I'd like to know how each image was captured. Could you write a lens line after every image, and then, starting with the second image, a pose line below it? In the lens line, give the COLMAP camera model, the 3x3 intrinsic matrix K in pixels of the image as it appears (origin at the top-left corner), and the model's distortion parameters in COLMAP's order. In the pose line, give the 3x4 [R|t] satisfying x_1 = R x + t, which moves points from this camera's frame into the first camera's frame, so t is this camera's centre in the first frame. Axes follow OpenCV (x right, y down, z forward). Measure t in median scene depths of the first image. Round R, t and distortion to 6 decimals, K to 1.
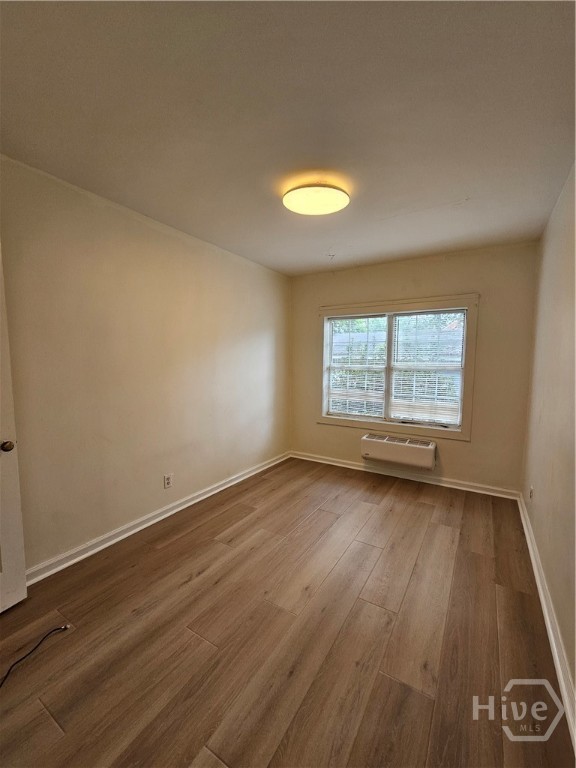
lens RADIAL K [[316.2, 0, 295.1], [0, 316.2, 378.1], [0, 0, 1]] dist [-0.006594, 0.002708]
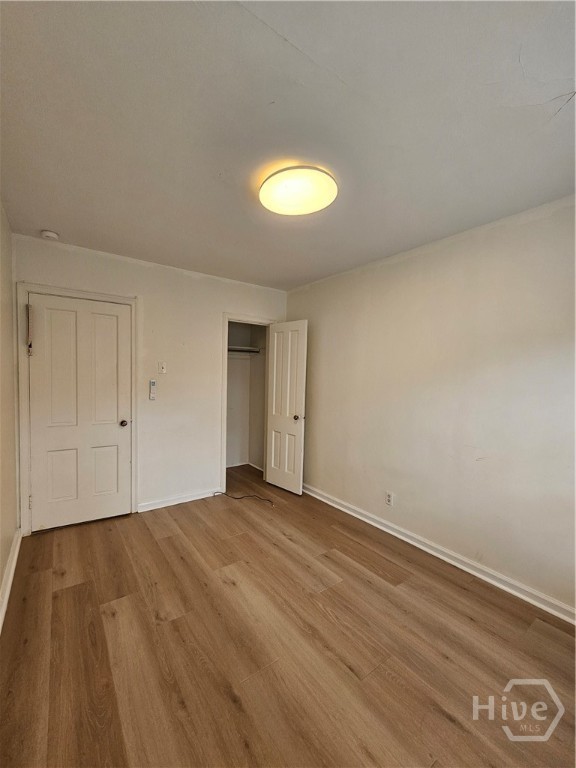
lens RADIAL K [[316.2, 0, 290.6], [0, 316.2, 387.5], [0, 0, 1]] dist [-0.006594, 0.002708]
pose [[-0.383598, 0.022436, -0.923227, 0.894953], [-0.080348, 0.995103, 0.057567, -0.092538], [0.919998, 0.096262, -0.379917, 1.419453]]
